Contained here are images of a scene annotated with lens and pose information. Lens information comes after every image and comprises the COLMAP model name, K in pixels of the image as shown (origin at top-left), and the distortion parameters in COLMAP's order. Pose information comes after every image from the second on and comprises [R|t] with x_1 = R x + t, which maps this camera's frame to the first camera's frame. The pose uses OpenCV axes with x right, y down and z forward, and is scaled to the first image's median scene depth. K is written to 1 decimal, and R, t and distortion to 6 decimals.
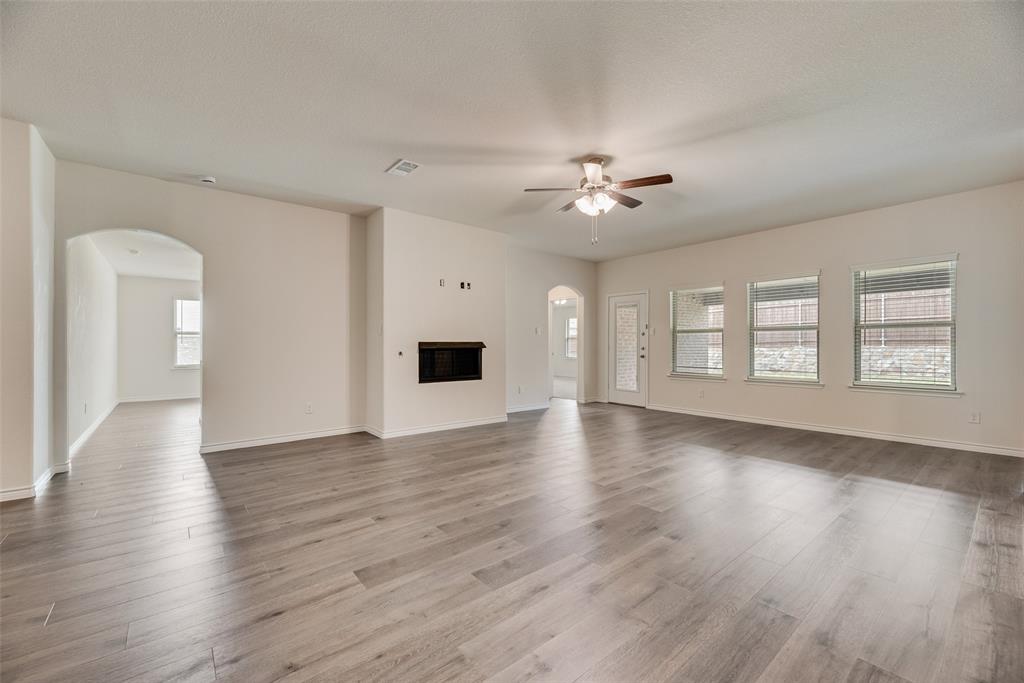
lens RADIAL K [[416.5, 0, 515.2], [0, 416.5, 344.2], [0, 0, 1]] dist [0.002577, -0.000739]
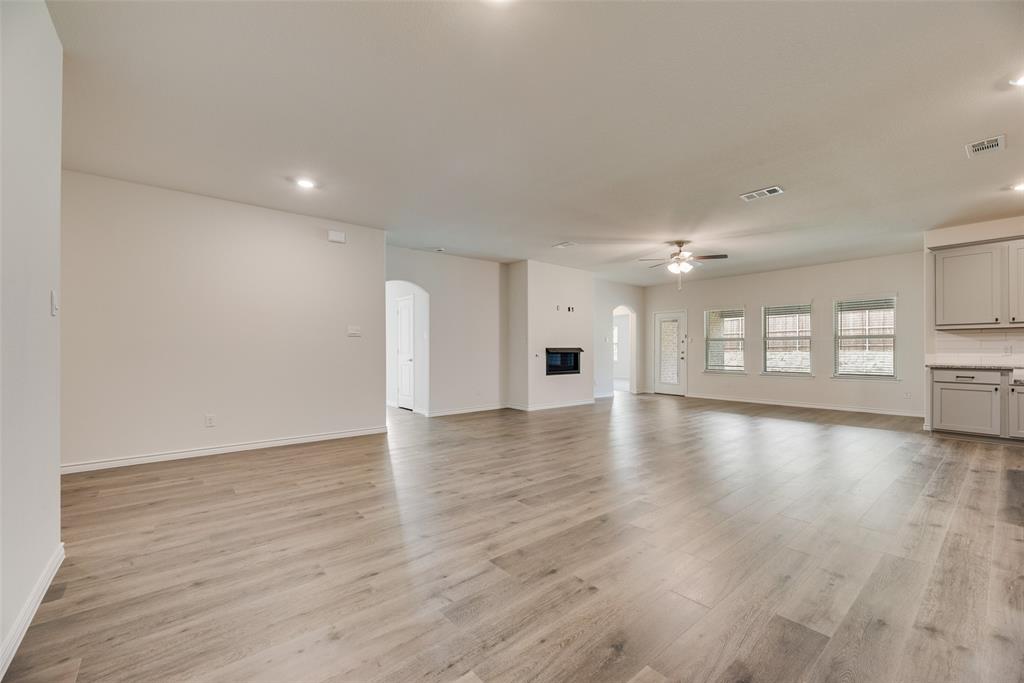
lens RADIAL K [[416.5, 0, 514.6], [0, 416.5, 350.1], [0, 0, 1]] dist [0.002577, -0.000739]
pose [[0.999990, -0.001277, 0.004268, -0.305019], [0.001270, 0.999998, 0.001803, -0.000209], [-0.004271, -0.001798, 0.999989, -0.438419]]
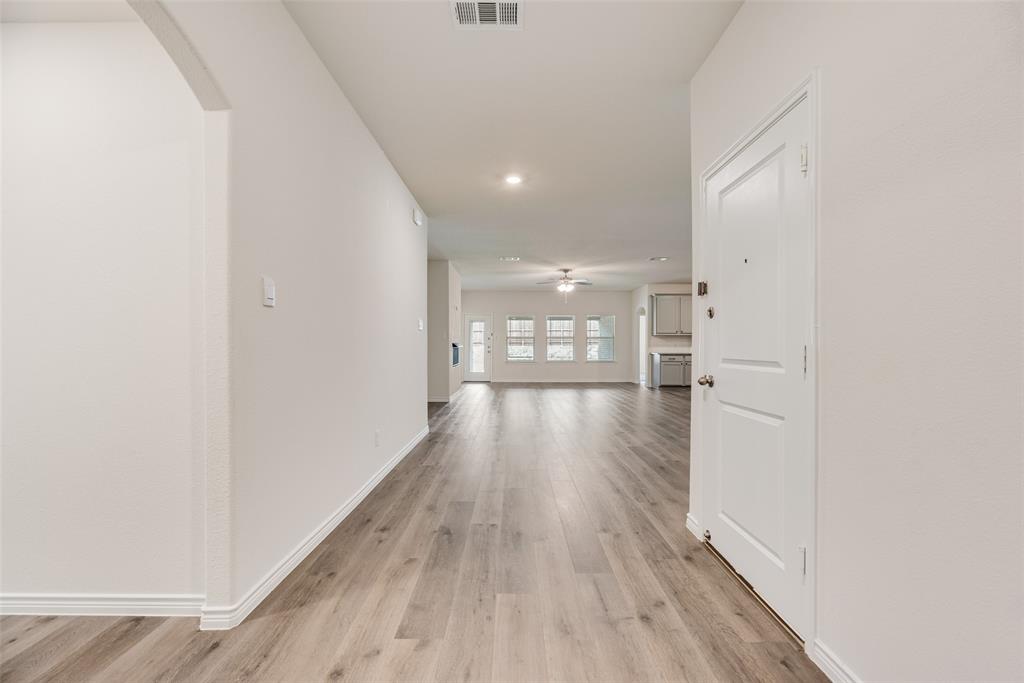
lens RADIAL K [[416.5, 0, 511.8], [0, 416.5, 346.8], [0, 0, 1]] dist [0.002577, -0.000739]
pose [[0.633675, -0.001993, 0.773597, -1.178121], [-0.003195, 0.999981, 0.005193, 0.000170], [-0.773593, -0.005762, 0.633657, -0.190527]]
